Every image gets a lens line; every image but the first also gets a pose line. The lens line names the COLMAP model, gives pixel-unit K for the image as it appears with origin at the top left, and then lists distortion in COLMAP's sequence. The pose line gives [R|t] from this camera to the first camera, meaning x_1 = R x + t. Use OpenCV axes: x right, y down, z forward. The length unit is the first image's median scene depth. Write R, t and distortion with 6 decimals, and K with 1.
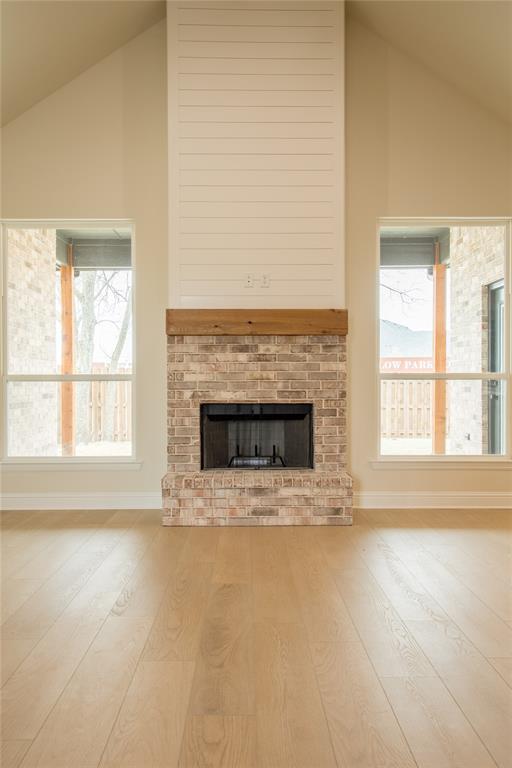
lens RADIAL K [[714.4, 0, 256.0], [0, 714.4, 384.0], [0, 0, 1]] dist [0.005527, 0.003987]
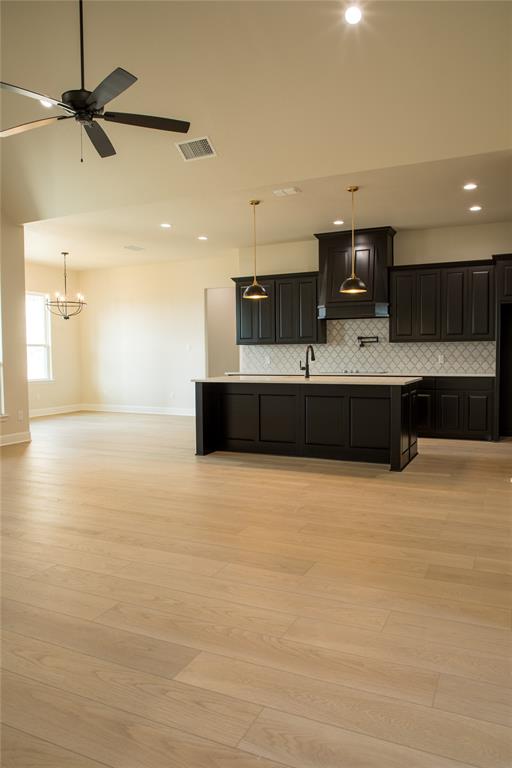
lens RADIAL K [[553.1, 0, 256.0], [0, 553.1, 384.0], [0, 0, 1]] dist [-0.063488, 0.042719]
pose [[0.426603, -0.052592, 0.902909, -1.257308], [0.011643, 0.998545, 0.052661, -0.044369], [-0.904364, -0.011953, 0.426594, -0.073238]]
